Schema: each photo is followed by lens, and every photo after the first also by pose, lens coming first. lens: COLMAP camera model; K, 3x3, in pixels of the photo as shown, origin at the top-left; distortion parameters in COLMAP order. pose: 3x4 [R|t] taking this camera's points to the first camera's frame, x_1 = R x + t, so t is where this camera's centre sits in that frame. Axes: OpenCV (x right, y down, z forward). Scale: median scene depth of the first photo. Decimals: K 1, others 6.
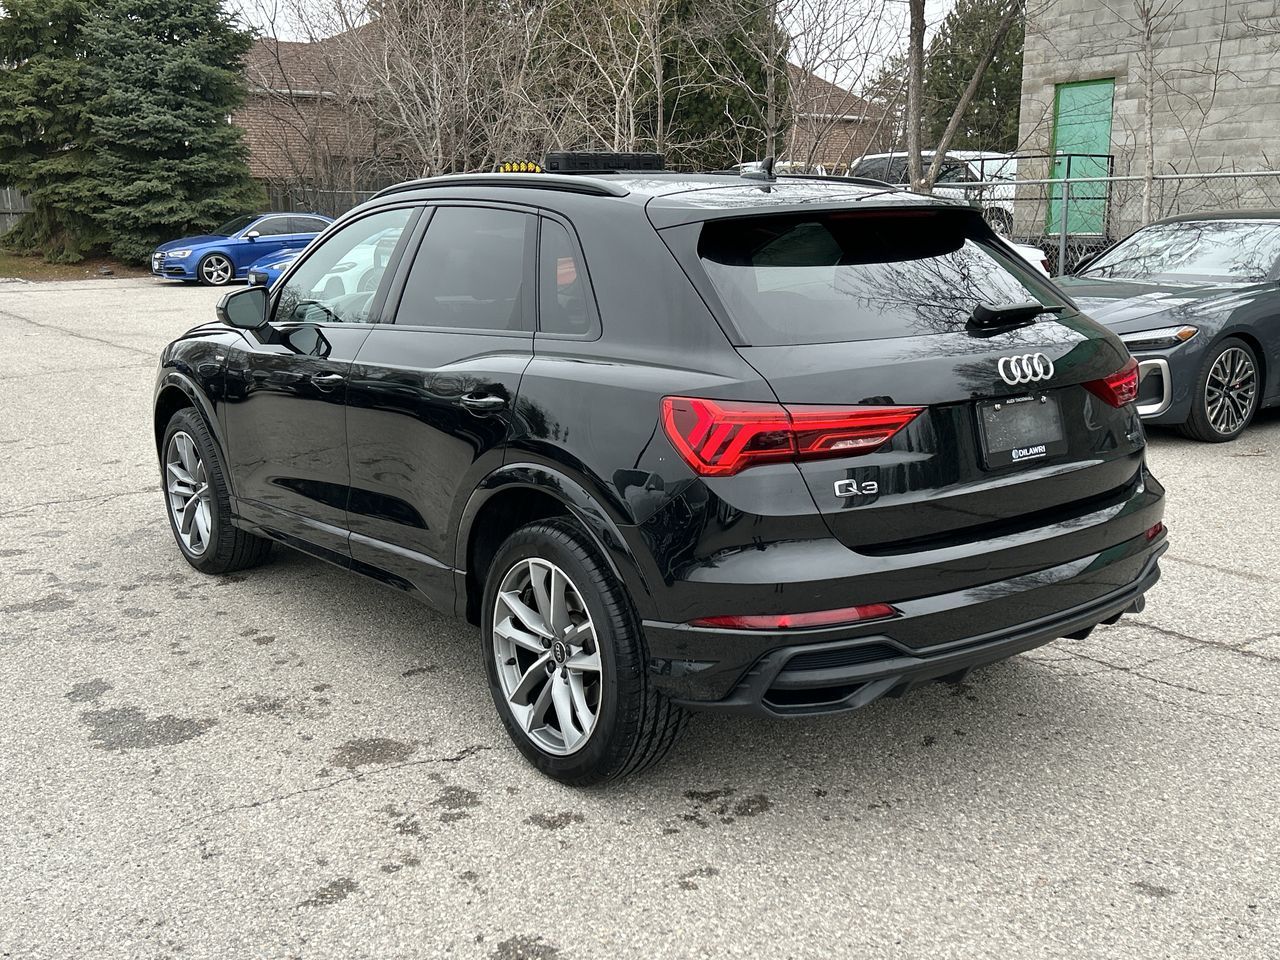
lens RADIAL K [[1290.8, 0, 646.6], [0, 1290.8, 484.2], [0, 0, 1]] dist [0.119907, -0.211745]
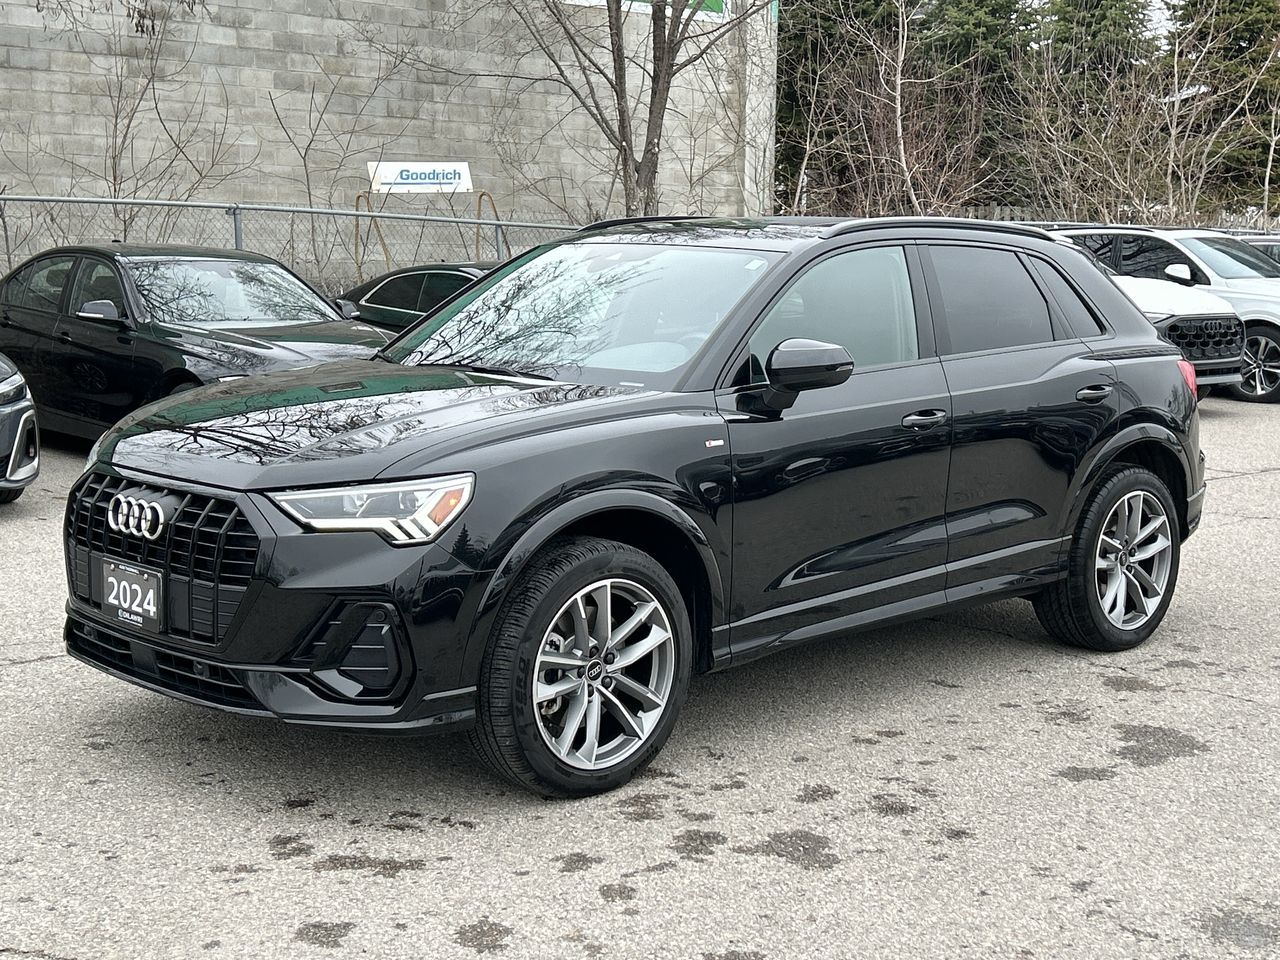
lens RADIAL K [[1771.8, 0, 669.4], [0, 1771.8, 484.2], [0, 0, 1]] dist [0.215744, -0.676517]
pose [[-0.118468, -0.125550, 0.984989, -1.943066], [0.188938, 0.971001, 0.146491, -0.332817], [-0.974817, 0.203456, -0.091311, 1.655711]]
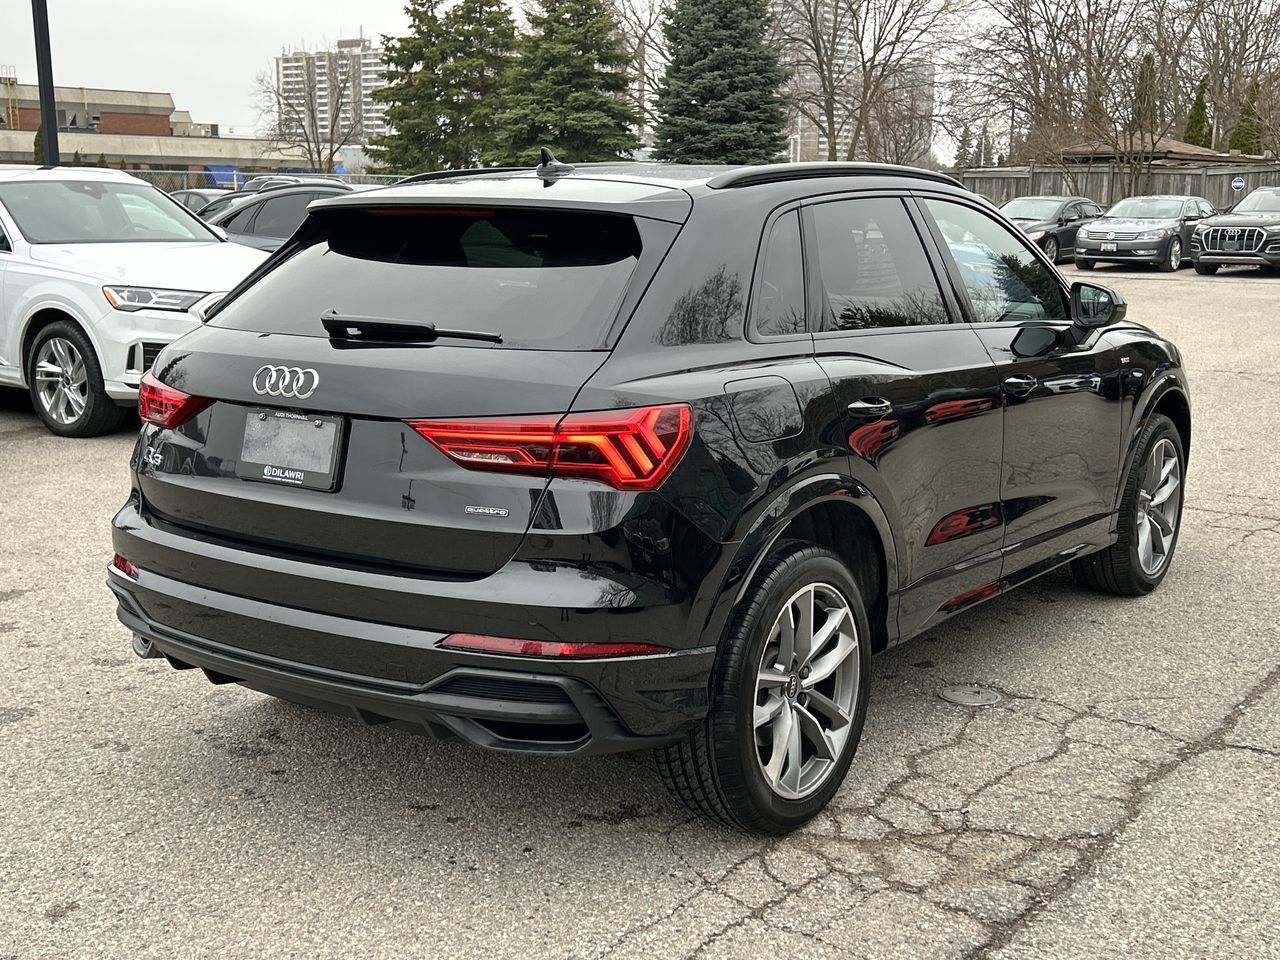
lens RADIAL K [[1481.1, 0, 656.5], [0, 1481.1, 481.7], [0, 0, 1]] dist [0.159459, -0.393656]
pose [[0.295215, 0.189071, -0.936536, 1.263517], [-0.204027, 0.970089, 0.131532, -0.196580], [0.933392, 0.152249, 0.324961, 0.847578]]
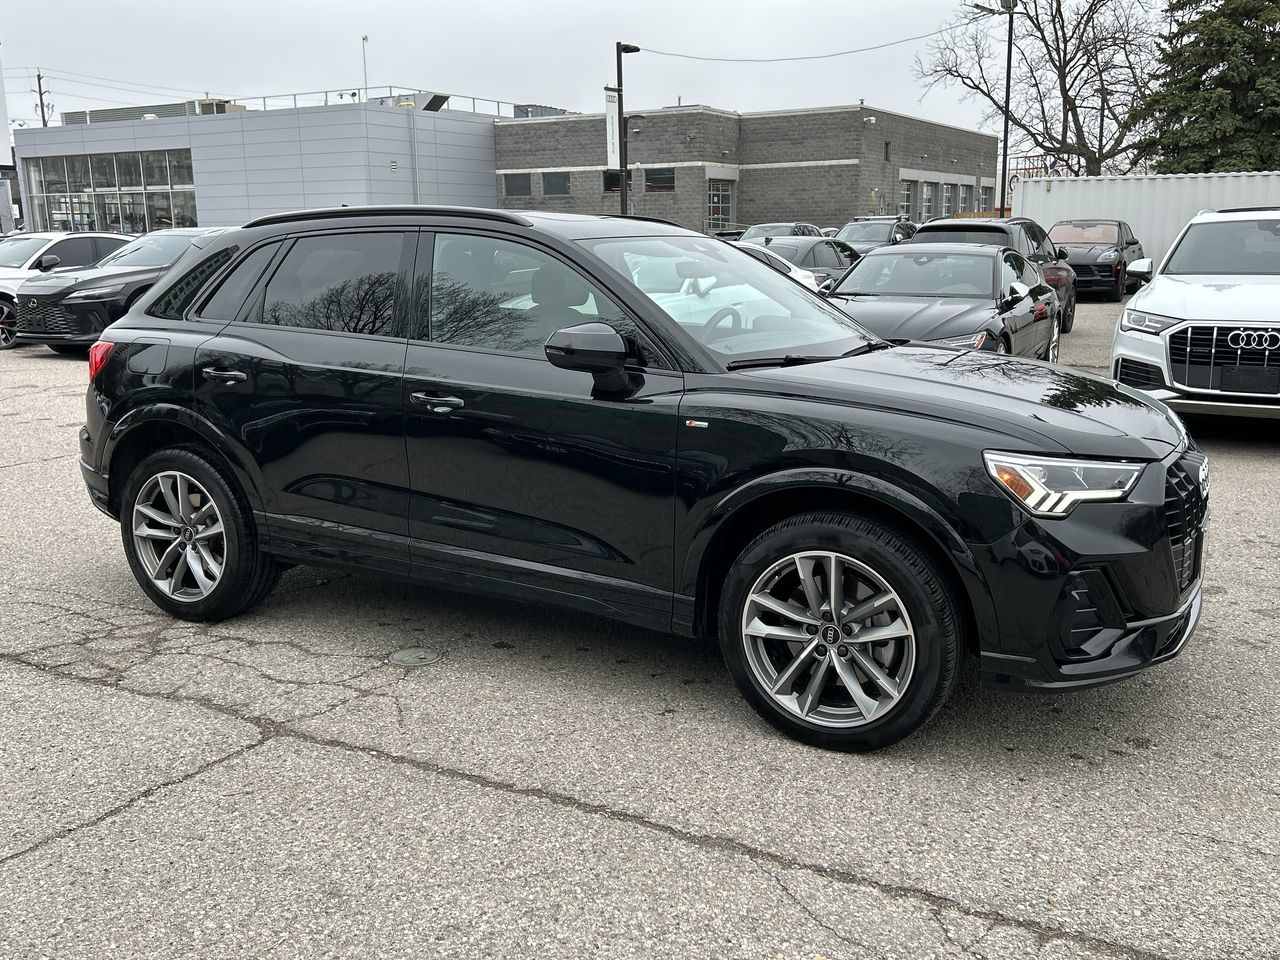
lens RADIAL K [[1186.6, 0, 640.0], [0, 1186.6, 480.0], [0, 0, 1]] dist [0.075519, -0.112339]
pose [[-0.917283, 0.092960, -0.387234, 0.378006], [-0.067491, 0.922019, 0.381216, -0.557975], [0.392475, 0.375818, -0.839478, 2.651683]]
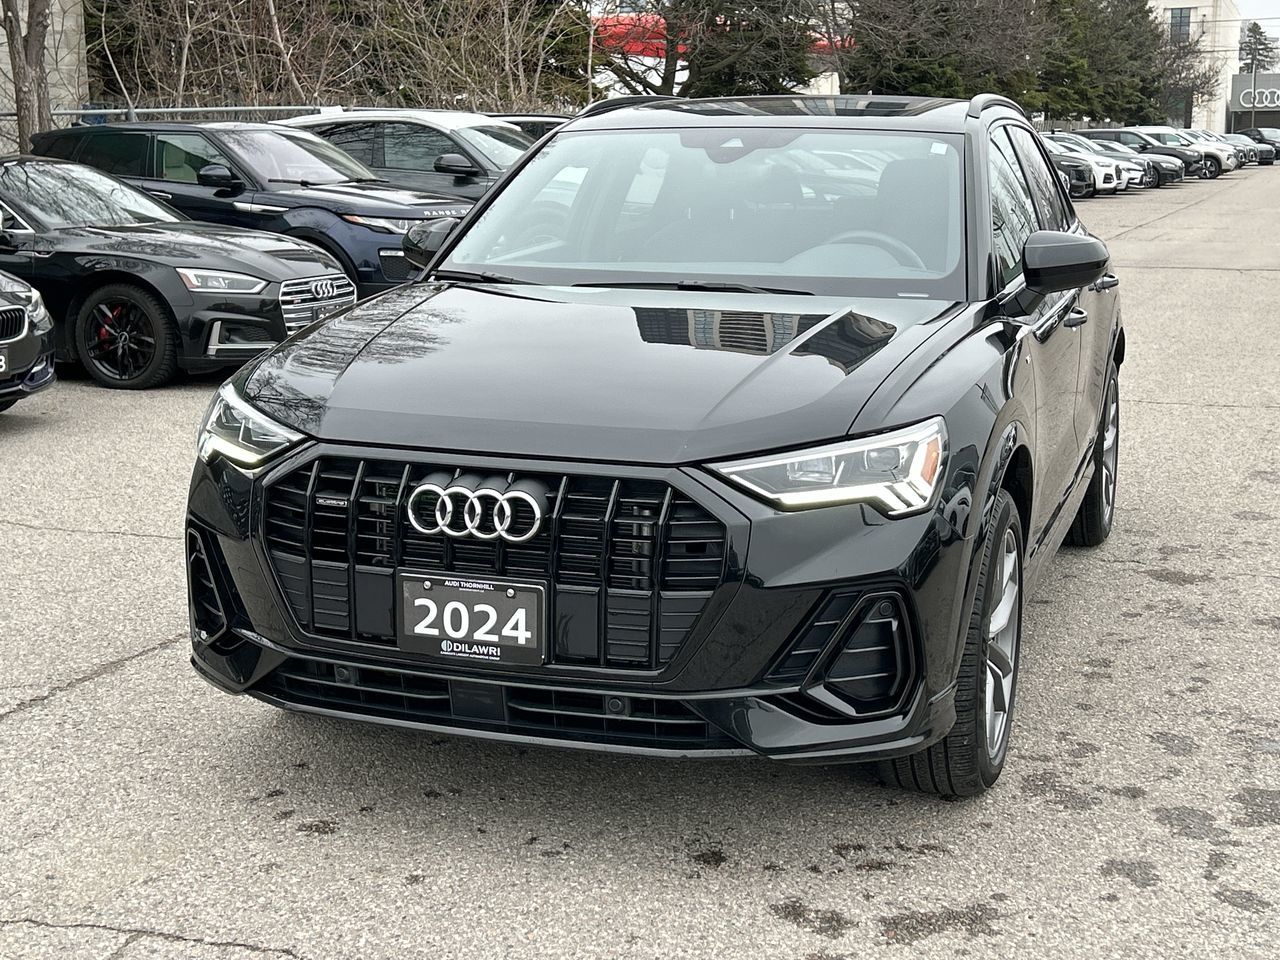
lens RADIAL K [[1769.7, 0, 652.2], [0, 1769.7, 484.8], [0, 0, 1]] dist [0.193822, -0.545156]
pose [[-0.543028, -0.151454, 0.825943, -1.404344], [0.174069, 0.941932, 0.287167, -0.470190], [-0.821475, 0.299711, -0.485132, 2.343535]]
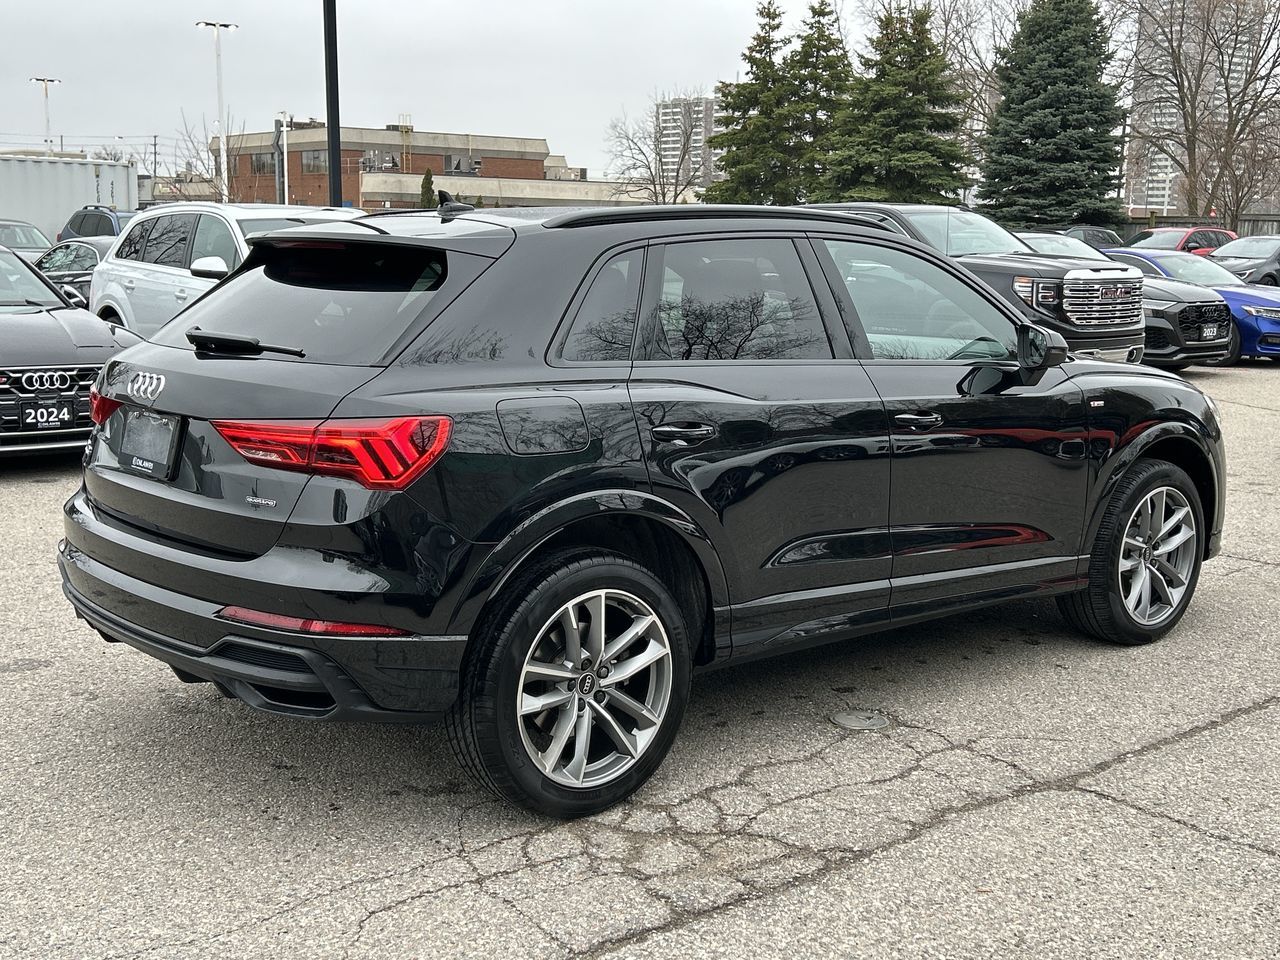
lens RADIAL K [[1482.1, 0, 646.4], [0, 1482.1, 476.9], [0, 0, 1]] dist [0.150823, -0.350705]
pose [[0.051936, 0.170174, -0.984044, 1.432759], [-0.219831, 0.963152, 0.154959, -0.277647], [0.974155, 0.208276, 0.087432, 1.215518]]
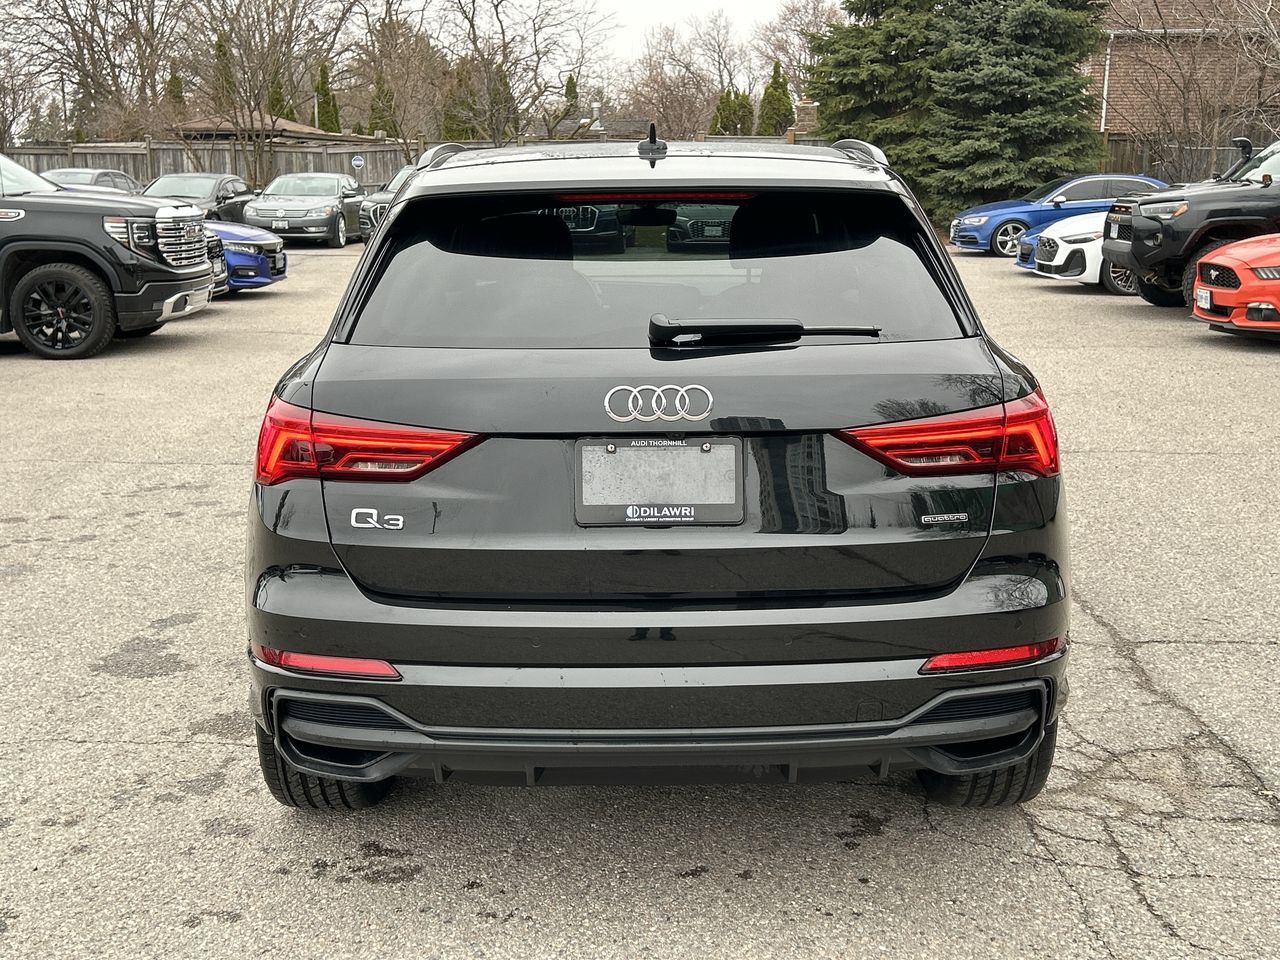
lens RADIAL K [[1481.1, 0, 656.5], [0, 1481.1, 481.7], [0, 0, 1]] dist [0.159459, -0.393656]
pose [[0.796201, 0.128797, -0.591164, 0.752422], [-0.129759, 0.990694, 0.041079, -0.073054], [0.590954, 0.044001, 0.805505, 0.278514]]
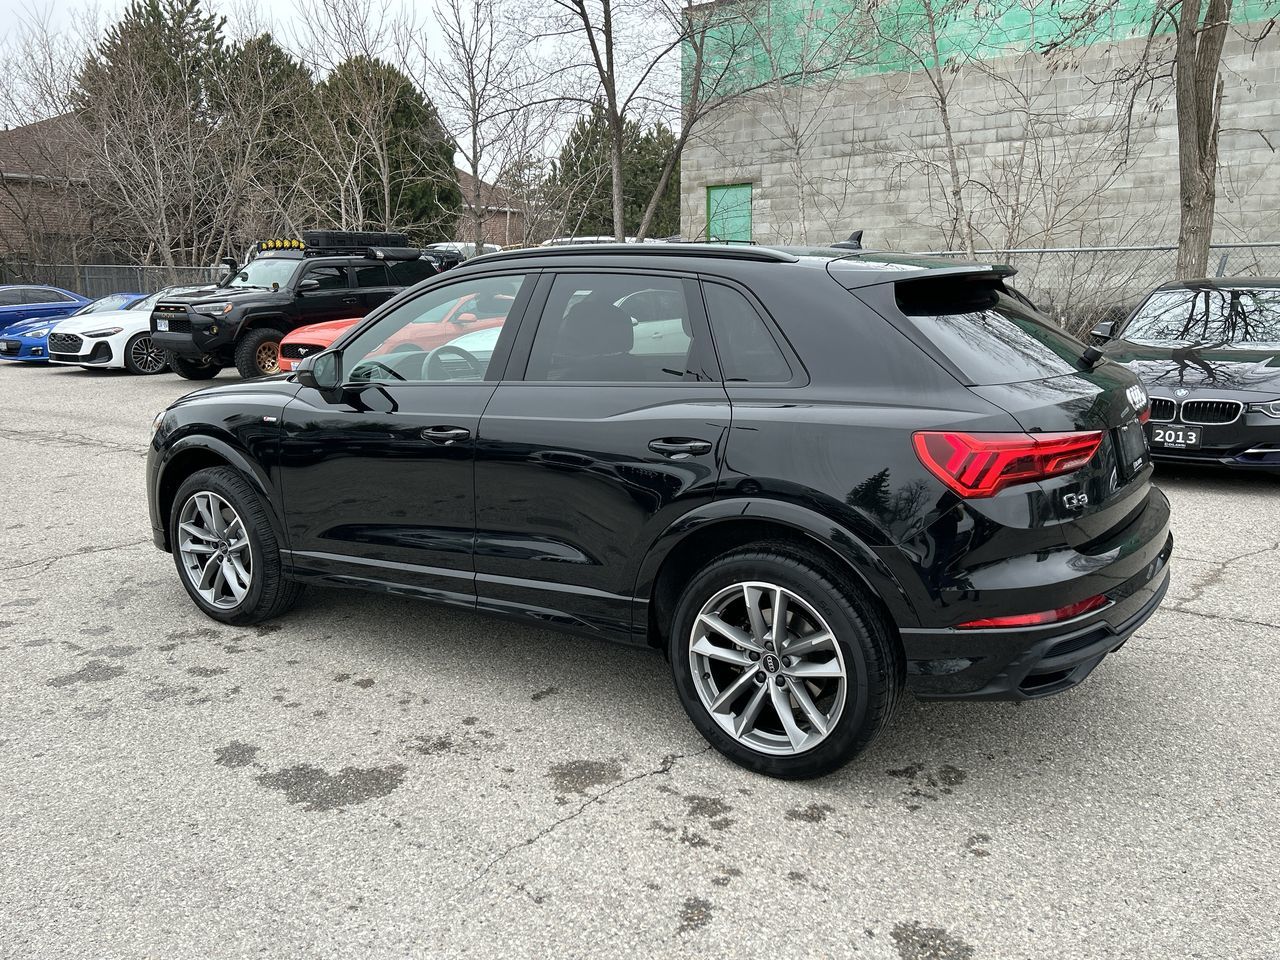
lens RADIAL K [[1038.2, 0, 640.0], [0, 1038.2, 480.0], [0, 0, 1]] dist [0.057000, -0.054718]
pose [[0.951582, -0.060834, 0.301314, -0.442044], [0.067044, 0.997697, -0.010301, -0.028390], [-0.299994, 0.030004, 0.953469, 0.164654]]
